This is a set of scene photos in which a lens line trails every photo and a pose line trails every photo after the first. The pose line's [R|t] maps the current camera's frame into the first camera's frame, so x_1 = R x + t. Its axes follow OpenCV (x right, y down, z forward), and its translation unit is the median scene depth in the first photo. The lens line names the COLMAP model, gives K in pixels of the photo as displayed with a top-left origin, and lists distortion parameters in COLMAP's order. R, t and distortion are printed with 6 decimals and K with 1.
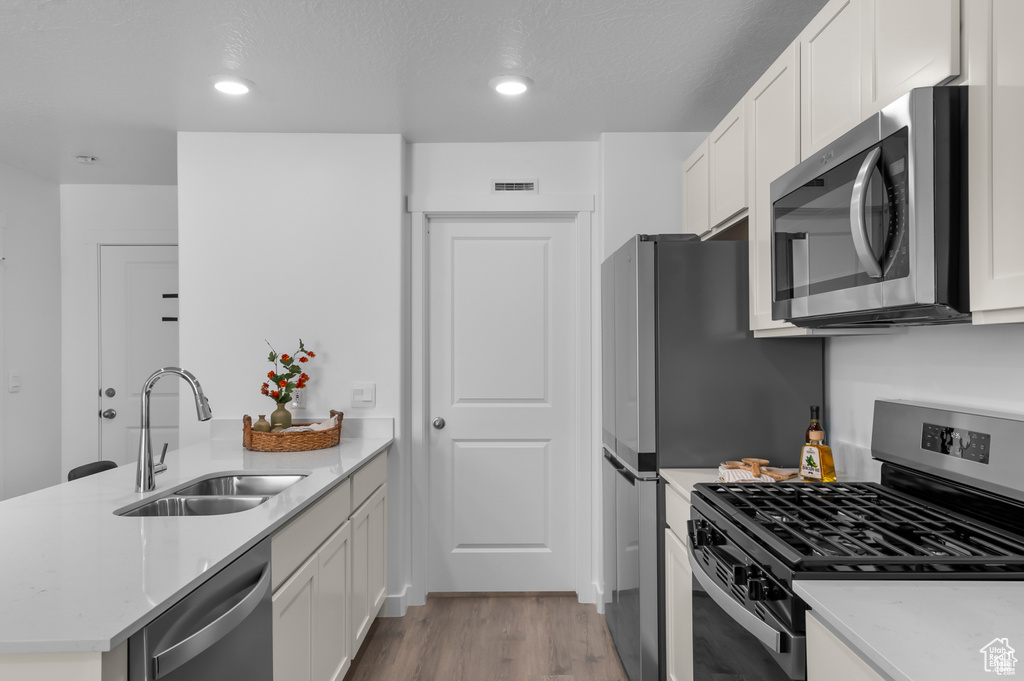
lens RADIAL K [[710.1, 0, 512.8], [0, 710.1, 343.1], [0, 0, 1]] dist [0.007706, 0.002771]
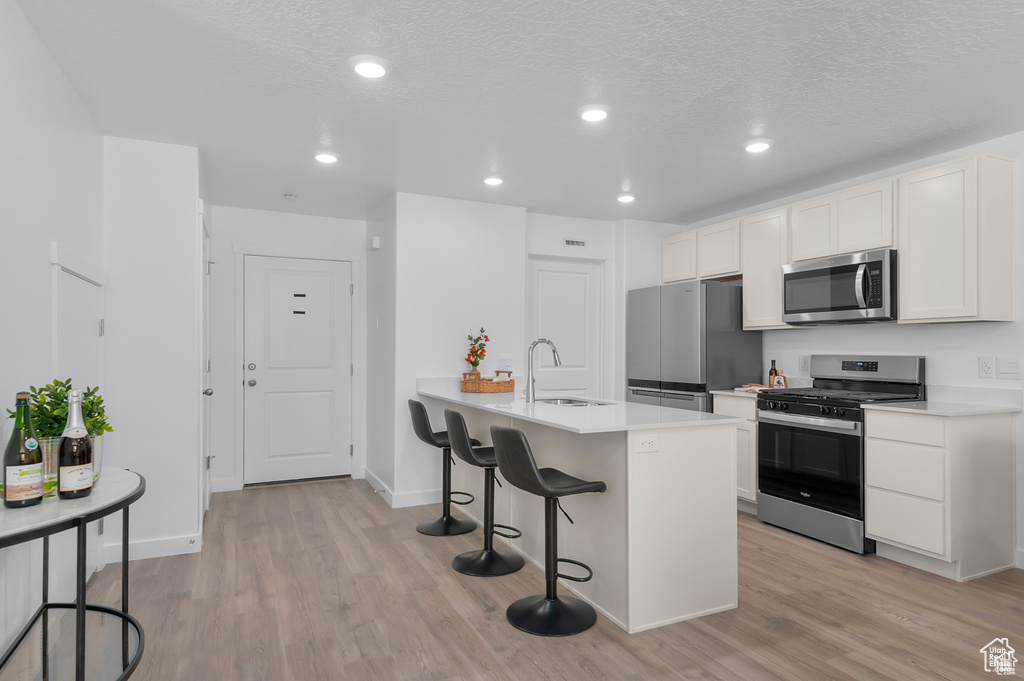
lens RADIAL K [[588.5, 0, 511.7], [0, 588.5, 342.7], [0, 0, 1]] dist [-0.007241, -0.000777]
pose [[0.908330, 0.010804, 0.418115, -0.773792], [-0.009547, 0.999941, -0.005097, 0.034313], [-0.418146, 0.000638, 0.908380, -0.257656]]
